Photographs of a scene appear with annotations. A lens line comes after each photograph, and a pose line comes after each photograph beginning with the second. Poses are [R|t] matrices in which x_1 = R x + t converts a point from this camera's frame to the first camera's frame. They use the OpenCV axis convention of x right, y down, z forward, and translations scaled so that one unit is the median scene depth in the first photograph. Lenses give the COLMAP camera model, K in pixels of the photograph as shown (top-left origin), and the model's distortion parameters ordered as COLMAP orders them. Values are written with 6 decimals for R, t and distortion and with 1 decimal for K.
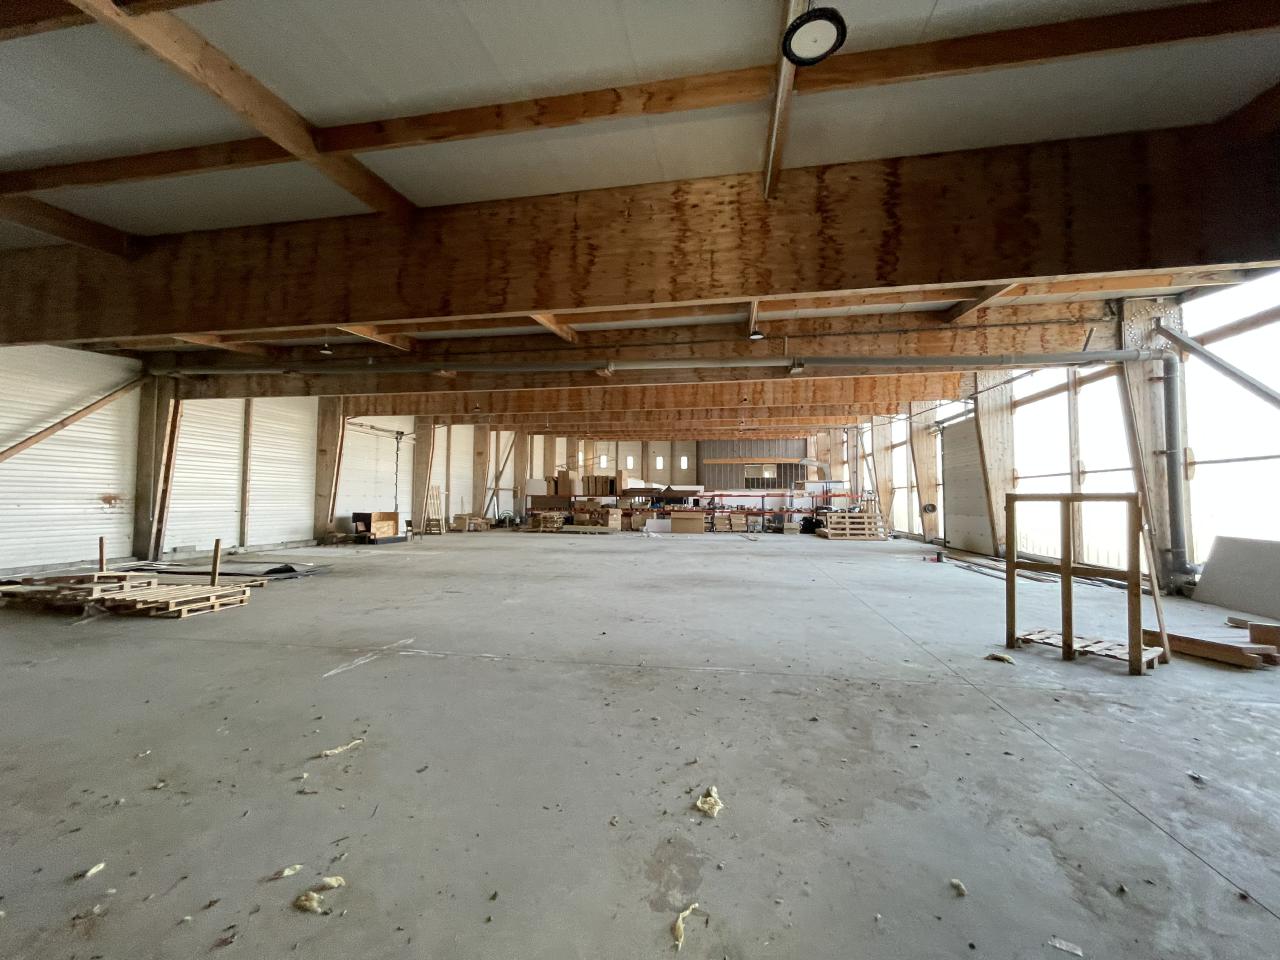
lens RADIAL K [[516.4, 0, 645.1], [0, 516.4, 478.7], [0, 0, 1]] dist [-0.005707, -0.000167]
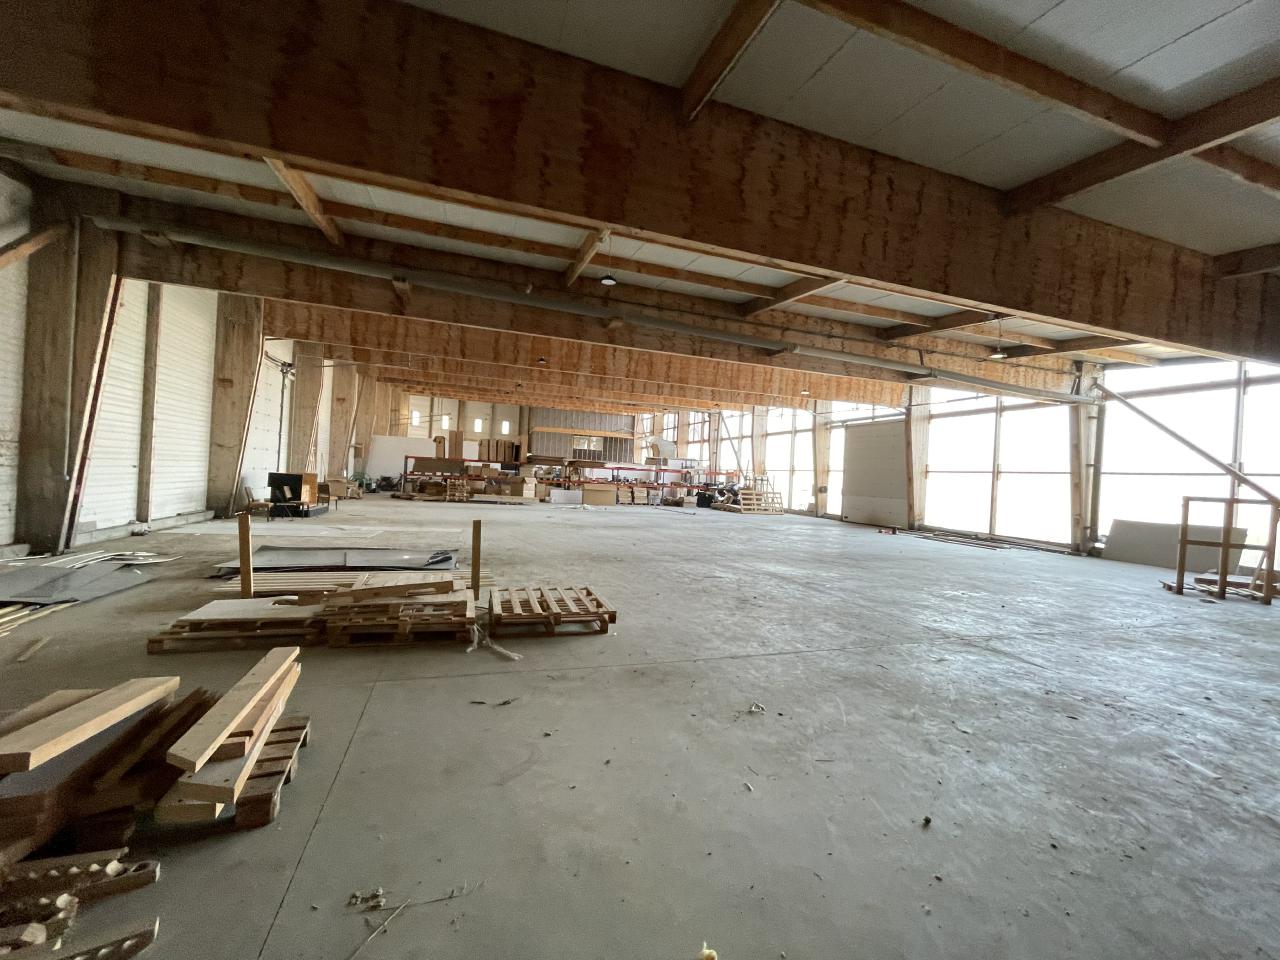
lens RADIAL K [[516.4, 0, 645.1], [0, 516.4, 478.7], [0, 0, 1]] dist [-0.005707, -0.000167]
pose [[0.880701, 0.039532, 0.472020, -0.410732], [-0.068788, 0.996621, 0.044877, 0.005742], [-0.468652, -0.071992, 0.880445, 0.116128]]
